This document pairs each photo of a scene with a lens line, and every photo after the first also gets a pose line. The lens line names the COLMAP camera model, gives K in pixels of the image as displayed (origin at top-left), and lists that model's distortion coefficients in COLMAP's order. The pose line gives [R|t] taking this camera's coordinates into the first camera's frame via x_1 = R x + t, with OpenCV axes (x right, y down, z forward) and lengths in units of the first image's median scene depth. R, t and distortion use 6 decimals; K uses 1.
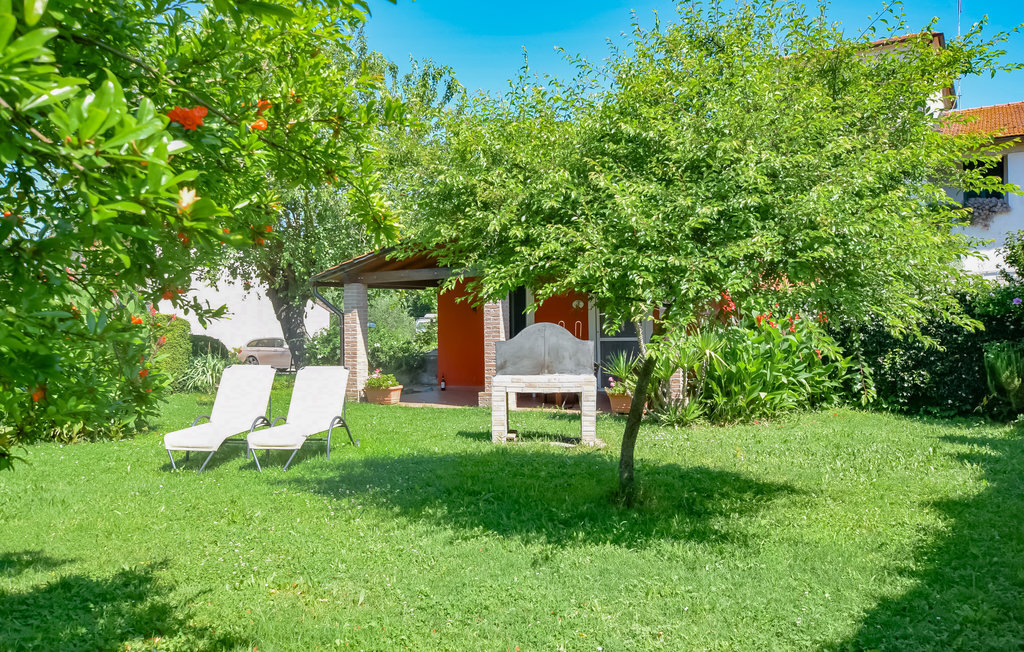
lens RADIAL K [[869.7, 0, 512.0], [0, 869.7, 326.0], [0, 0, 1]] dist [-0.004252, -0.000123]
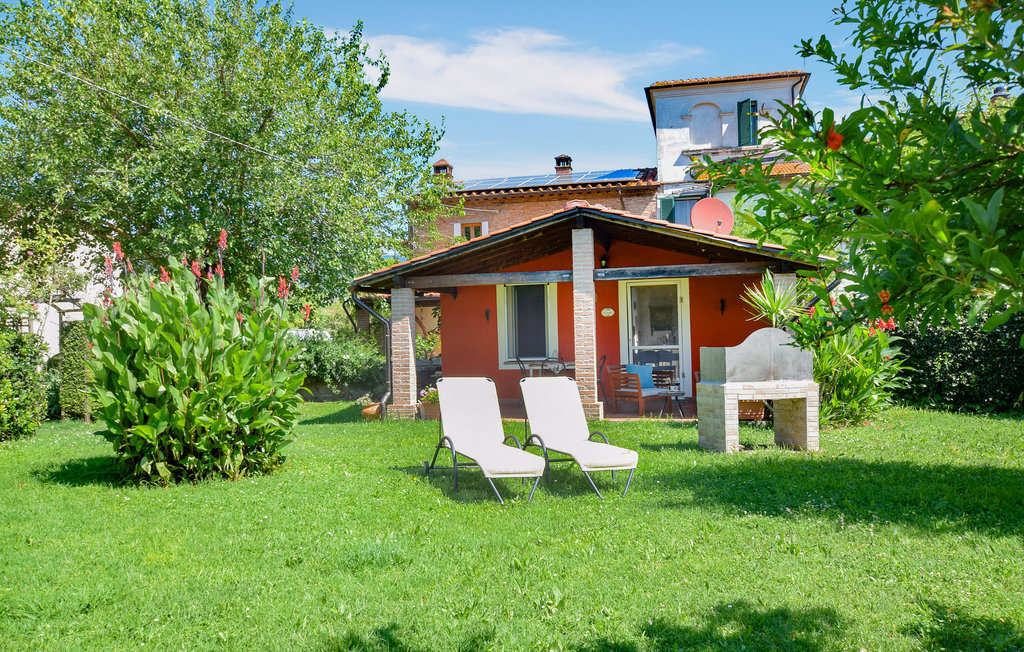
lens RADIAL K [[869.7, 0, 512.0], [0, 869.7, 326.0], [0, 0, 1]] dist [-0.004252, -0.000123]
pose [[0.949607, -0.002036, 0.313437, -0.431677], [0.007002, 0.999867, -0.014718, 0.005306], [-0.313365, 0.016171, 0.949495, 0.131541]]
